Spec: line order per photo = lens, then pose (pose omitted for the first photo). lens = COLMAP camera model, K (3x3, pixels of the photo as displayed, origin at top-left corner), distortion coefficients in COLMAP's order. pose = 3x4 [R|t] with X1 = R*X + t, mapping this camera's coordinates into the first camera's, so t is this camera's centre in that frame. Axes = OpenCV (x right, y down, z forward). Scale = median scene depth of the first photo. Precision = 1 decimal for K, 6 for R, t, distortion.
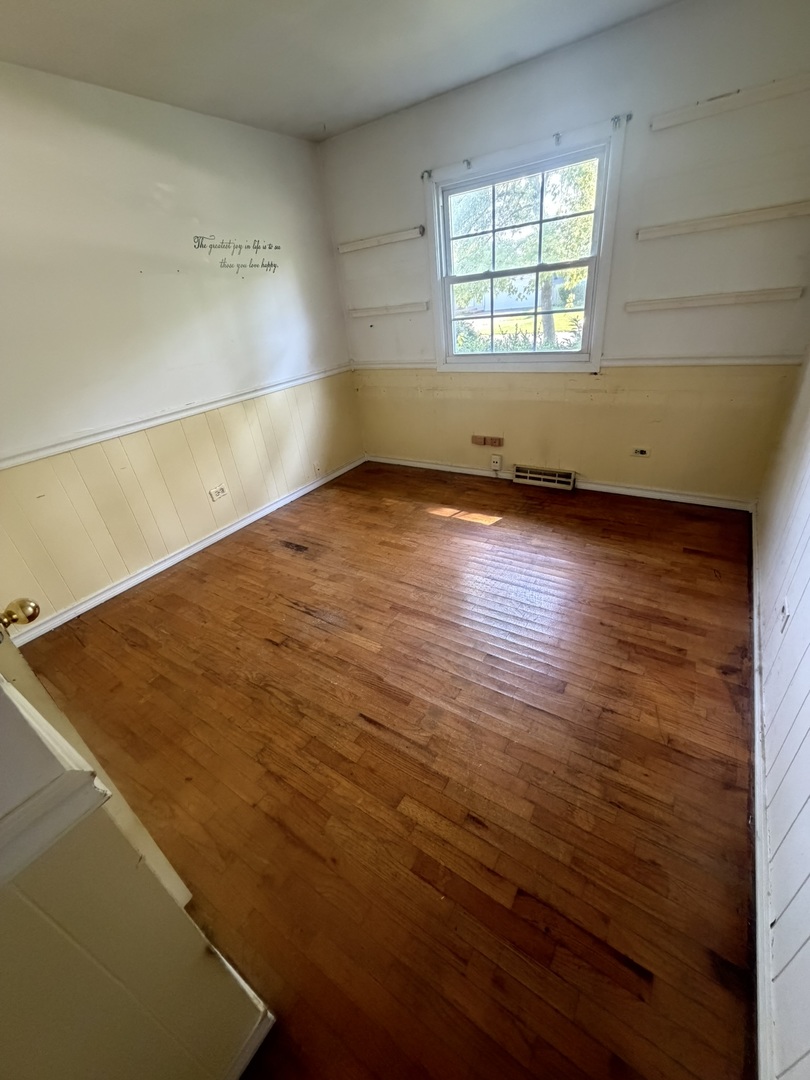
lens RADIAL K [[433.2, 0, 402.9], [0, 433.2, 539.1], [0, 0, 1]] dist [0.001156, 0.000704]
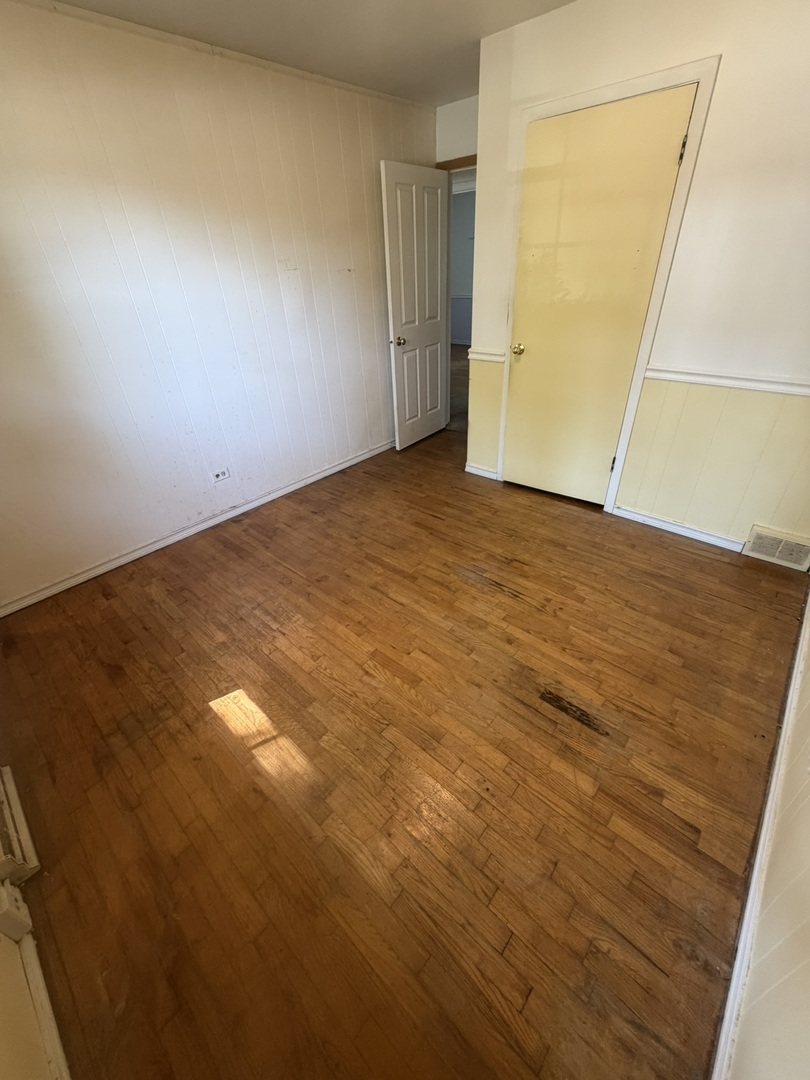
lens RADIAL K [[433.2, 0, 403.7], [0, 433.2, 540.6], [0, 0, 1]] dist [0.001156, 0.000704]
pose [[-0.978564, 0.049209, 0.199977, -0.193416], [0.199478, 0.467871, 0.860991, -0.732856], [-0.051195, 0.882426, -0.467658, 1.283145]]
